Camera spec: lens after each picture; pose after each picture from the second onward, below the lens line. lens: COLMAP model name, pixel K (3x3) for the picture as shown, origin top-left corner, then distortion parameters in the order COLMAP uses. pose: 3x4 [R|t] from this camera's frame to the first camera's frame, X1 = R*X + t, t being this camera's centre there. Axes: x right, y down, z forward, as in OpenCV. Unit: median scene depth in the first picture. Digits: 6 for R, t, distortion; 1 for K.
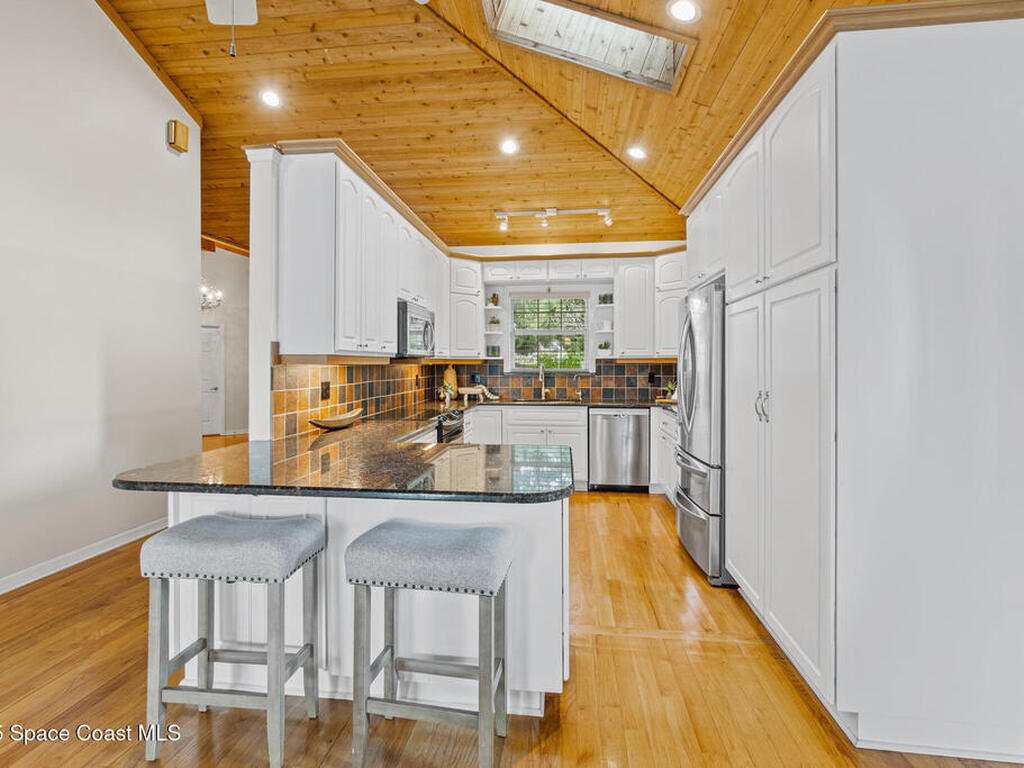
lens RADIAL K [[510.0, 0, 504.4], [0, 510.0, 365.4], [0, 0, 1]] dist [0.000473, 0.000997]
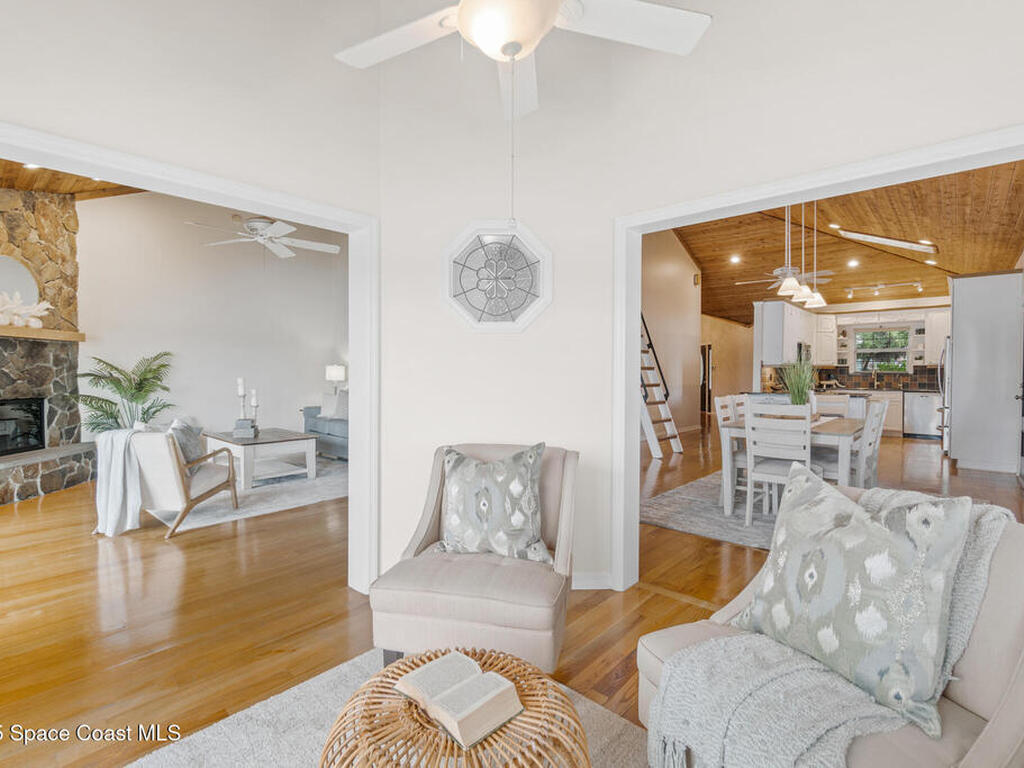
lens RADIAL K [[507.3, 0, 496.1], [0, 507.3, 377.6], [0, 0, 1]] dist [-0.002655, -0.000928]
pose [[0.815437, 0.010504, -0.578751, 0.018697], [-0.005158, 0.999928, 0.010880, 0.017317], [0.578823, -0.005886, 0.815432, -1.277384]]
